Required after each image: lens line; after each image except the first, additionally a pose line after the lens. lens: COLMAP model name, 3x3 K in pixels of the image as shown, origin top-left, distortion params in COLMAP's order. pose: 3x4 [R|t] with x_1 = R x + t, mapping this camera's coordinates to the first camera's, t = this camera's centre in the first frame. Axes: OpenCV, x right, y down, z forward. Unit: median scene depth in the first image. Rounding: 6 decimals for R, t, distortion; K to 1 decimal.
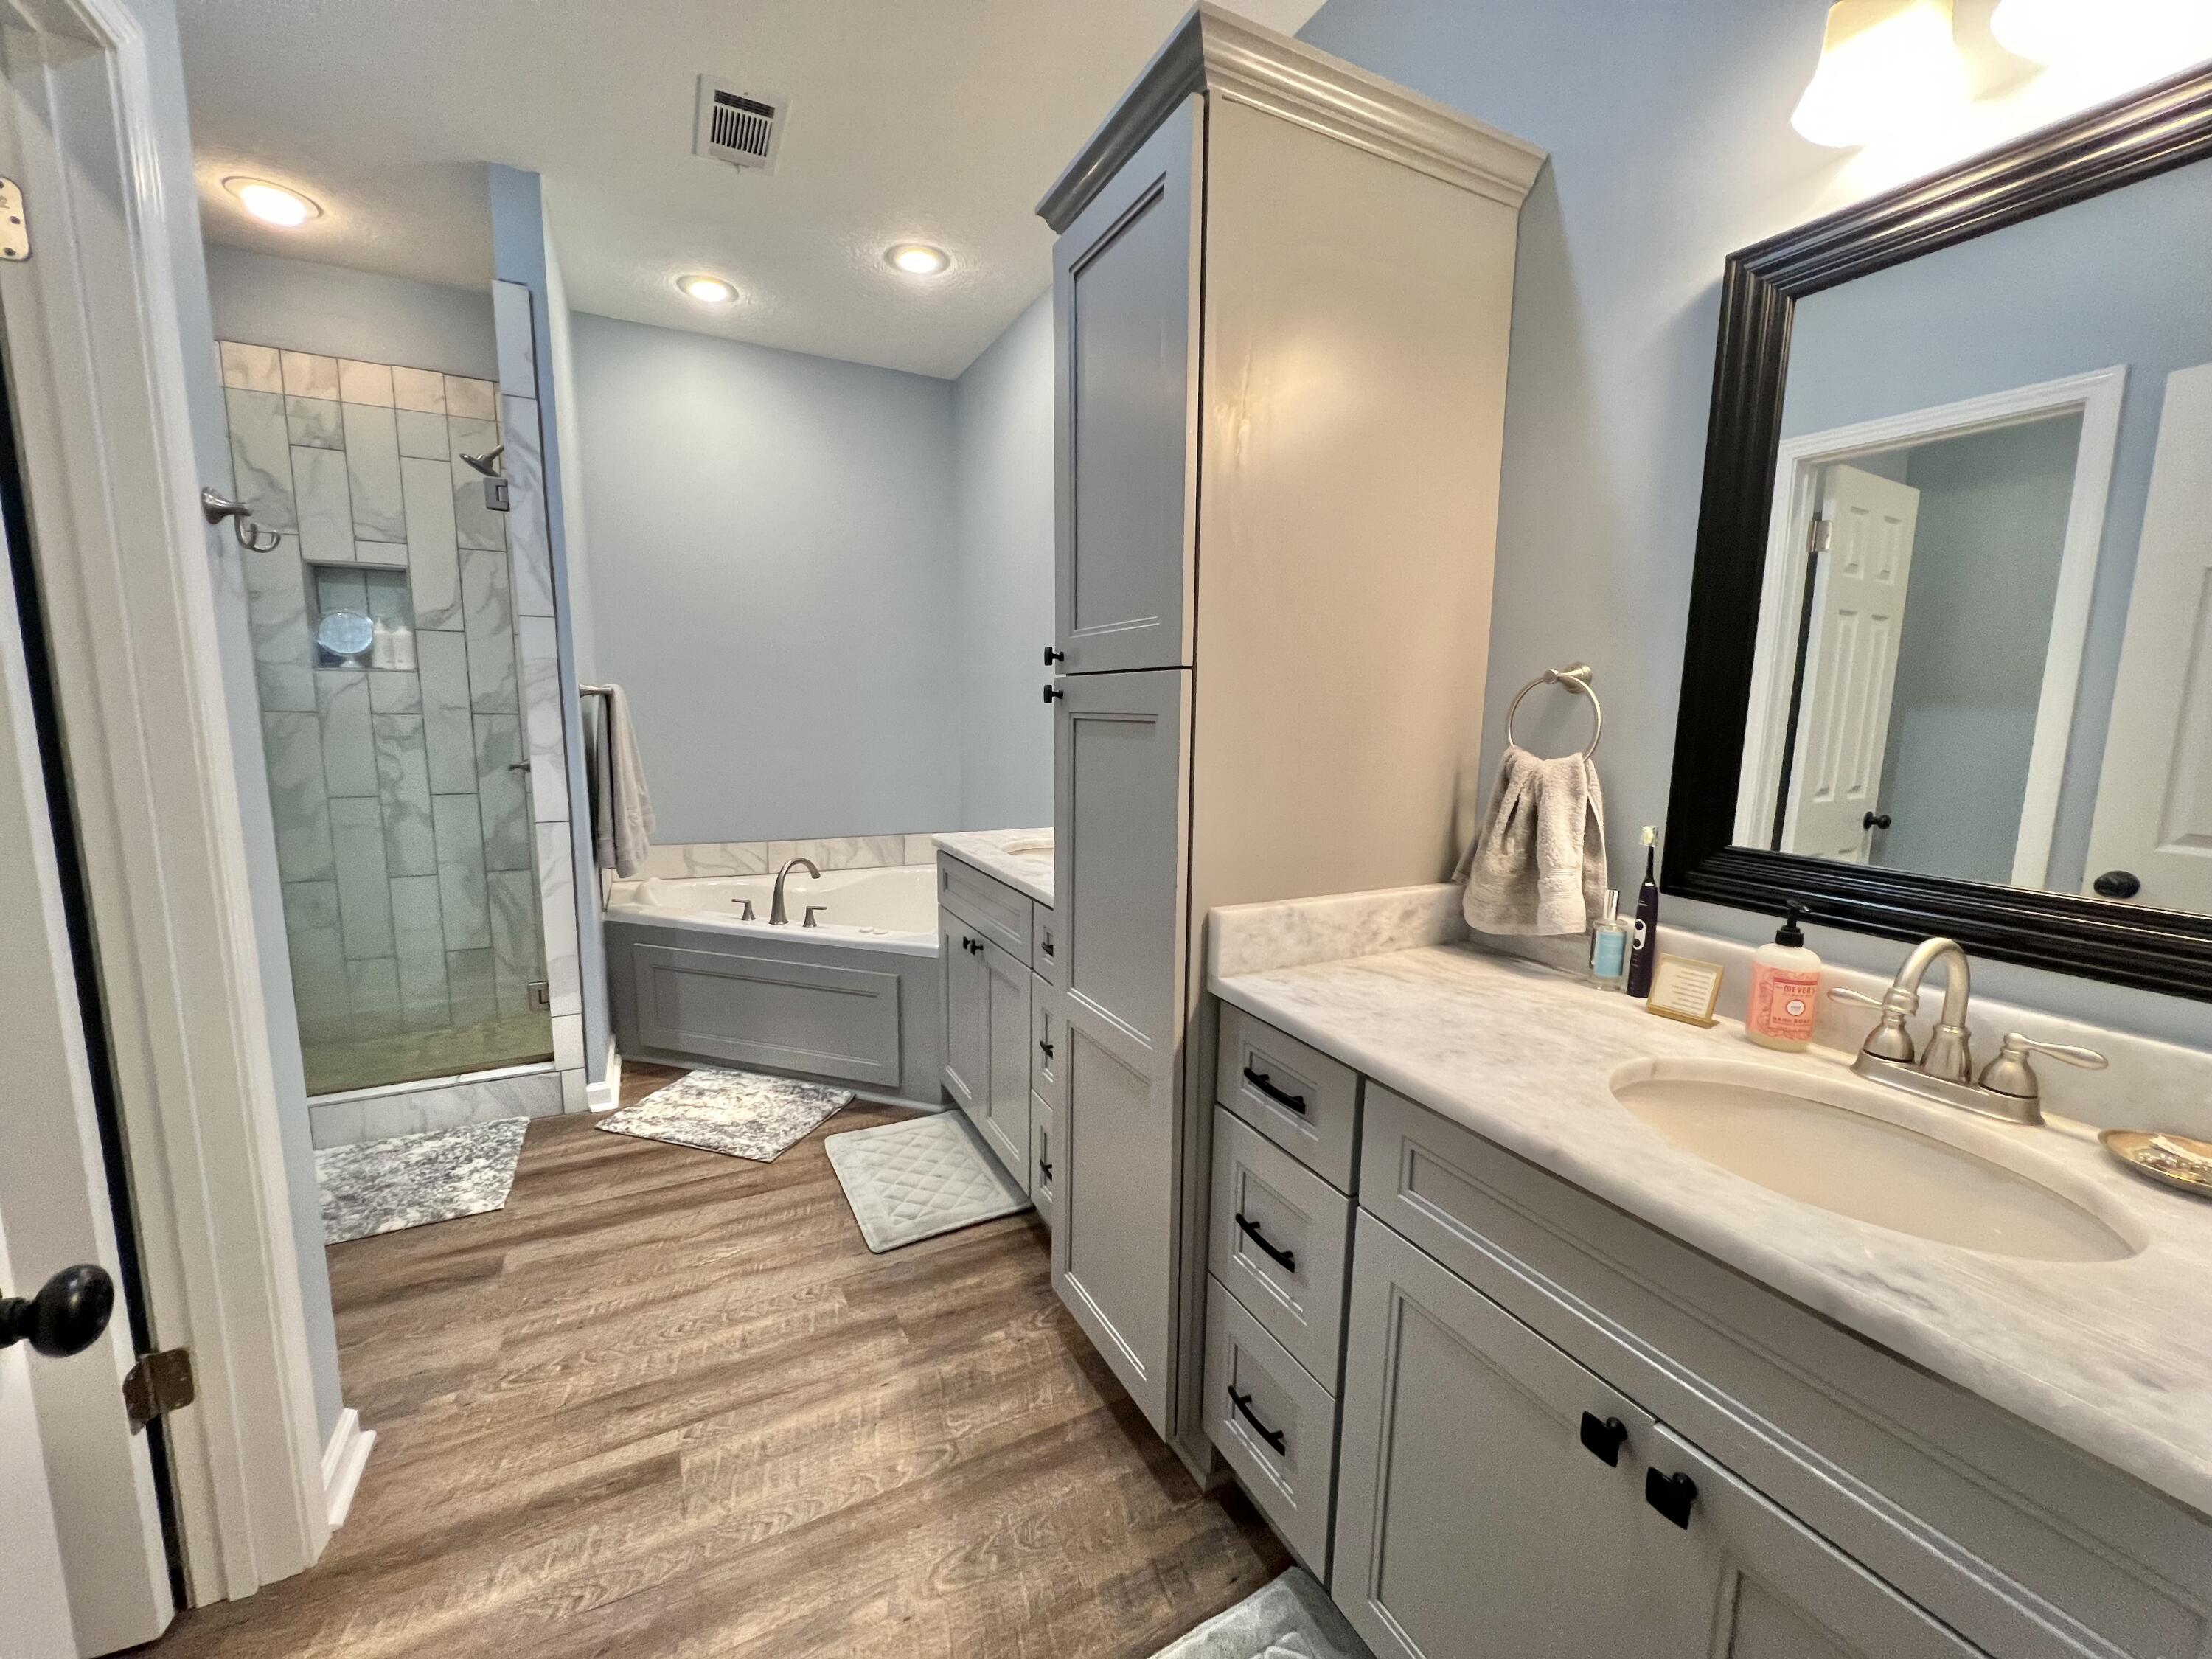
lens RADIAL K [[885.6, 0, 1109.3], [0, 885.6, 827.1], [0, 0, 1]] dist [-0.001427, 0.000560]
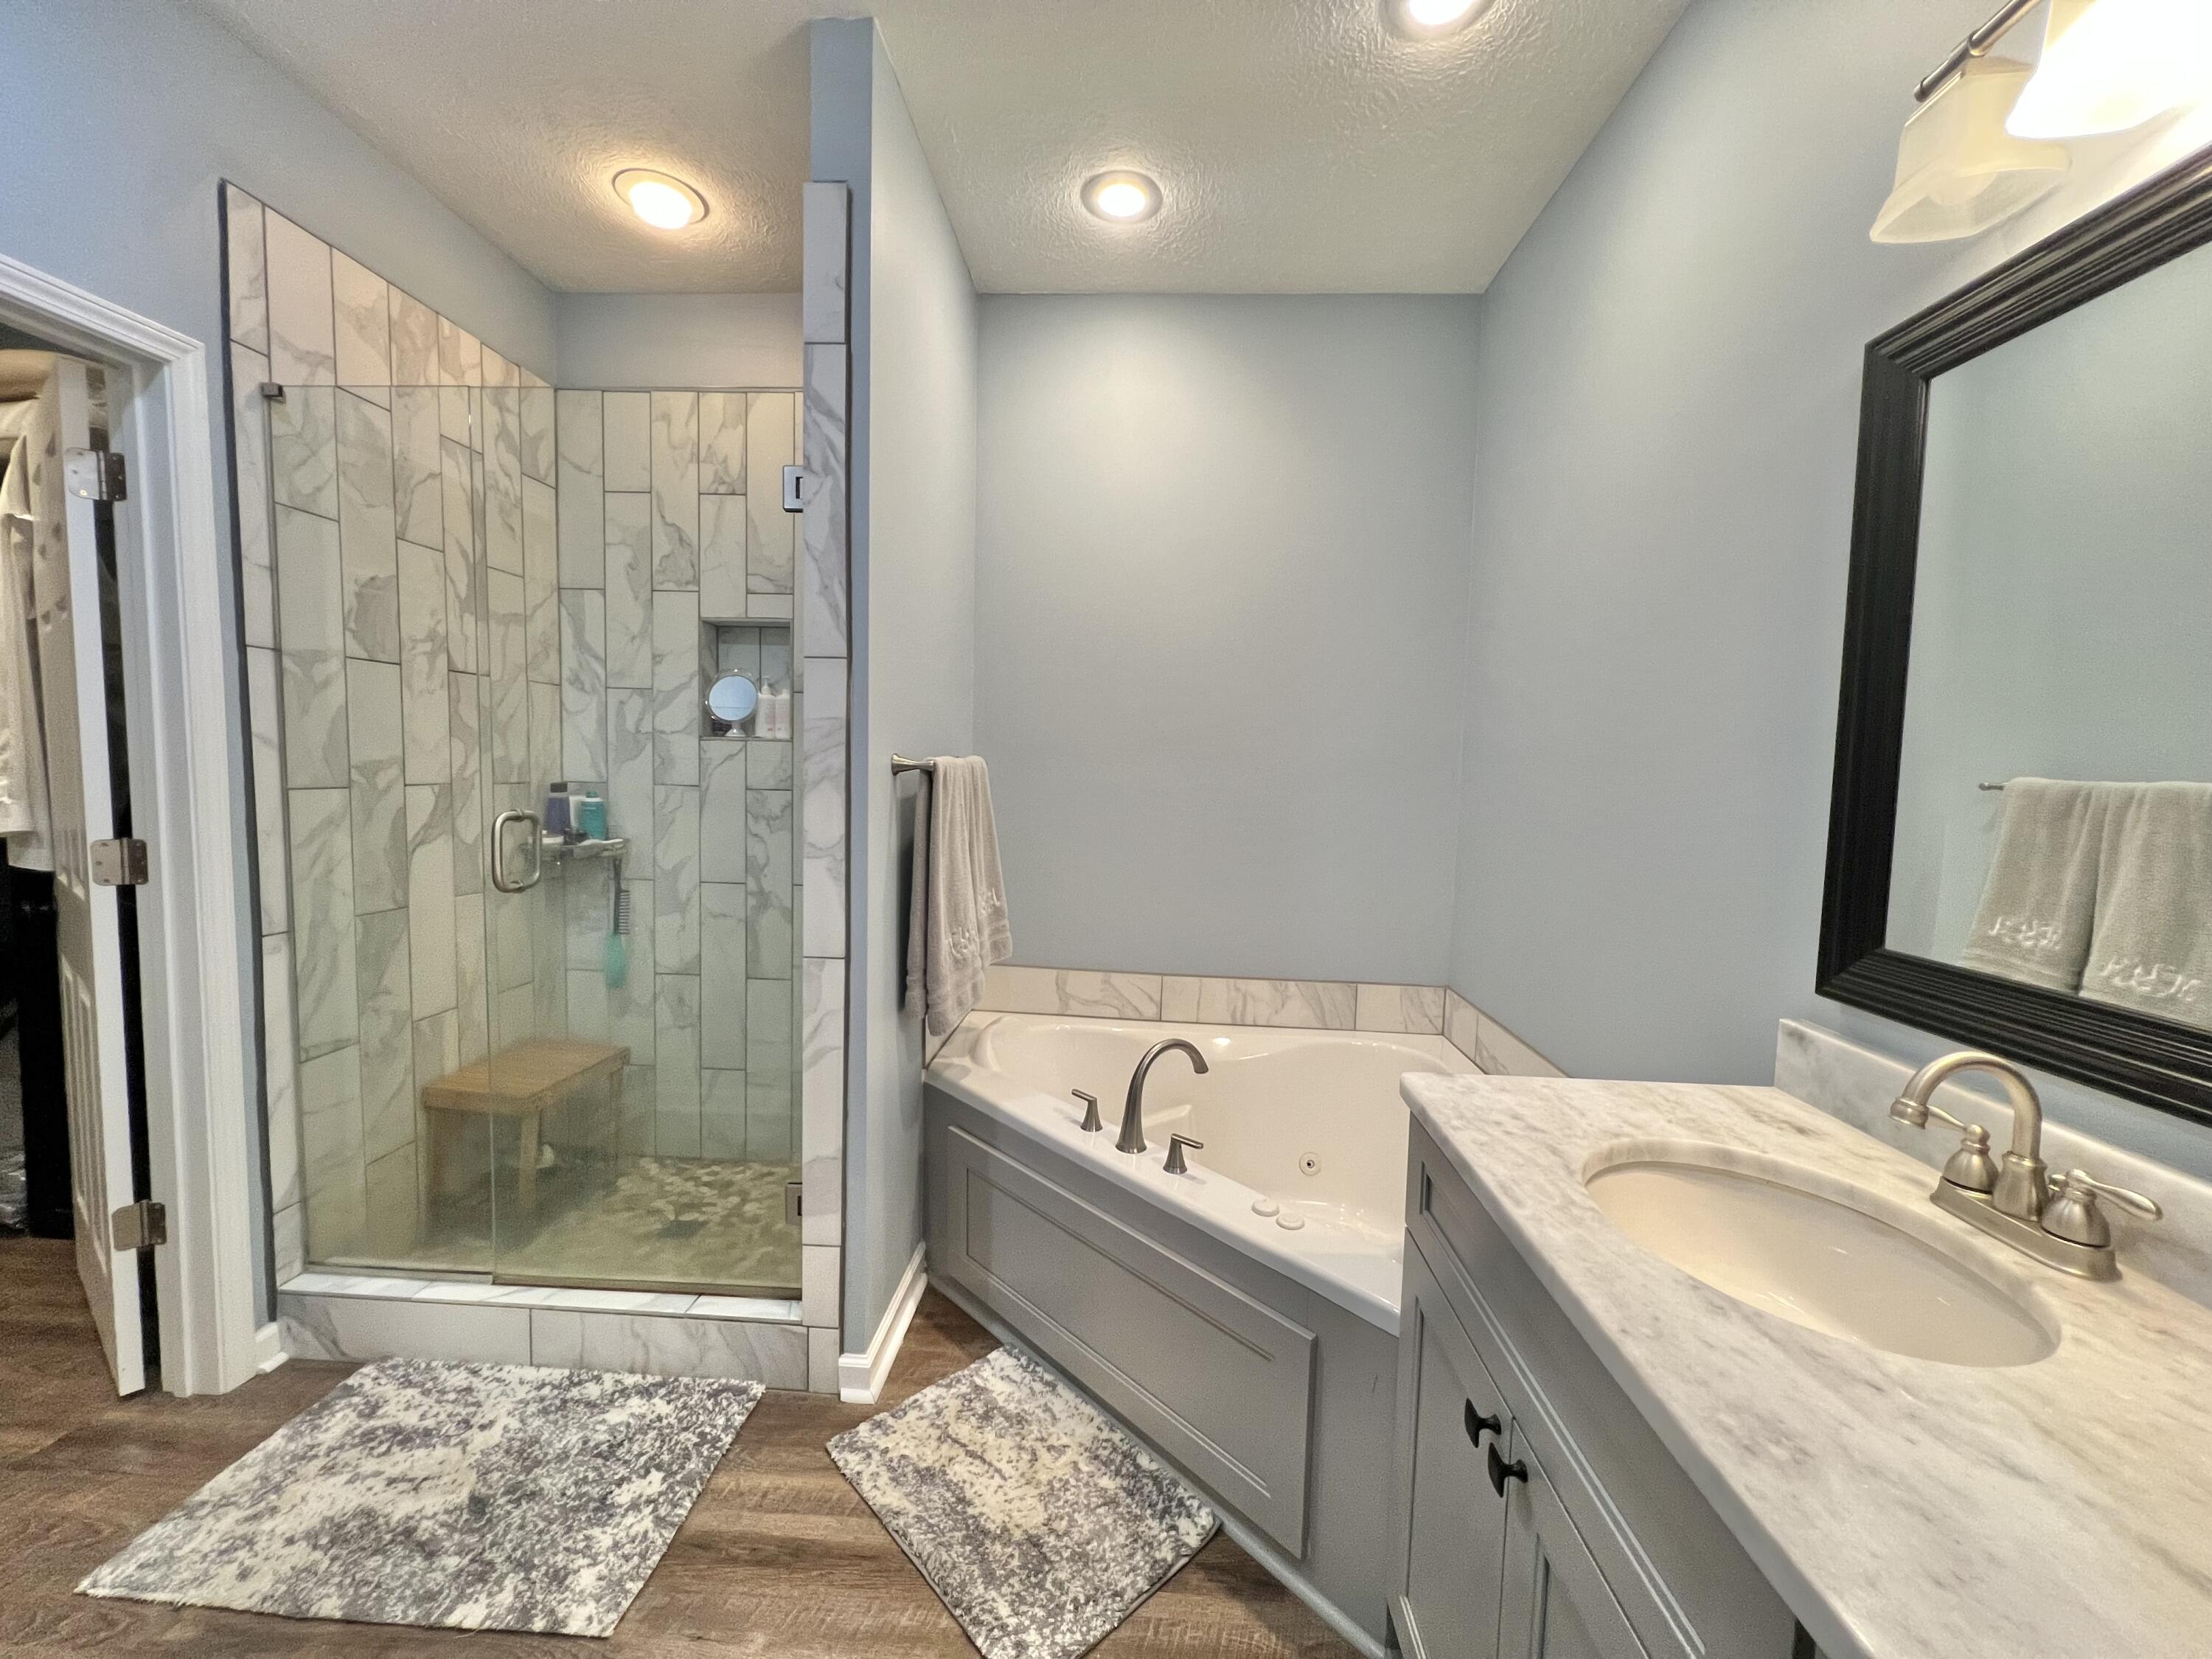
lens RADIAL K [[885.6, 0, 1106.2], [0, 885.6, 826.6], [0, 0, 1]] dist [-0.001427, 0.000560]
pose [[0.865272, 0.043430, -0.499417, -0.102450], [-0.084454, 0.994630, -0.059827, -0.077892], [0.494137, 0.093944, 0.864293, 0.480010]]
